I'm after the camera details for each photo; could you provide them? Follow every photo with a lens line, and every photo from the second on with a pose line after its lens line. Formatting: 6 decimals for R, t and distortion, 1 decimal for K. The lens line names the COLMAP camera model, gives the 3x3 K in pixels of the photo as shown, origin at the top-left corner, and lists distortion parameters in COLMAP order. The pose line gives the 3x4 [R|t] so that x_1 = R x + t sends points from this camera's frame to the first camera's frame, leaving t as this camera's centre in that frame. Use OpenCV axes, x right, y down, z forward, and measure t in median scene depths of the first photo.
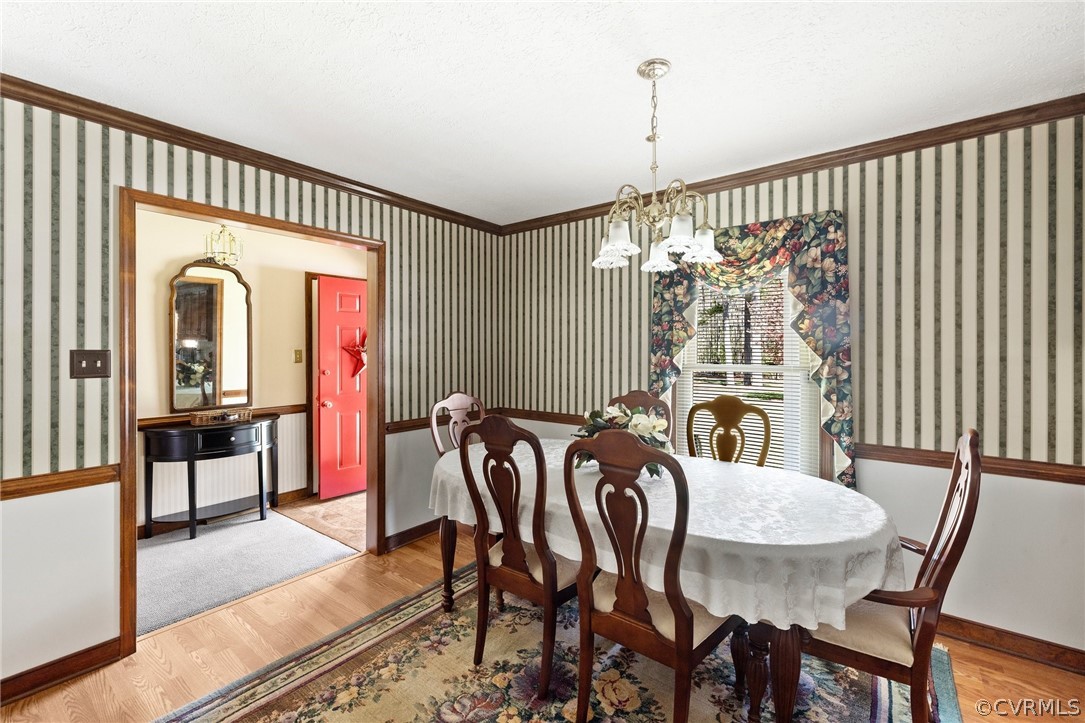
lens RADIAL K [[467.6, 0, 544.2], [0, 467.6, 359.1], [0, 0, 1]] dist [0.002375, 0.000334]
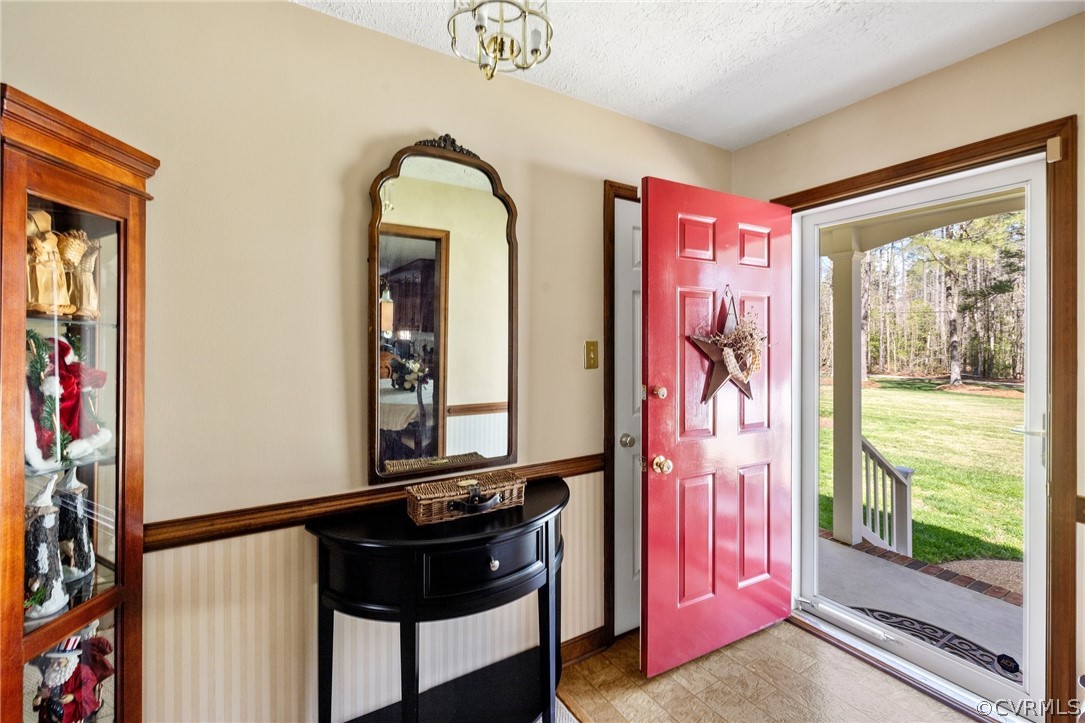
lens RADIAL K [[467.6, 0, 541.4], [0, 467.6, 352.0], [0, 0, 1]] dist [0.002375, 0.000334]
pose [[0.935649, 0.006814, -0.352866, -0.405356], [-0.006635, 0.999977, 0.001717, -0.009596], [0.352870, 0.000734, 0.935672, 0.531301]]
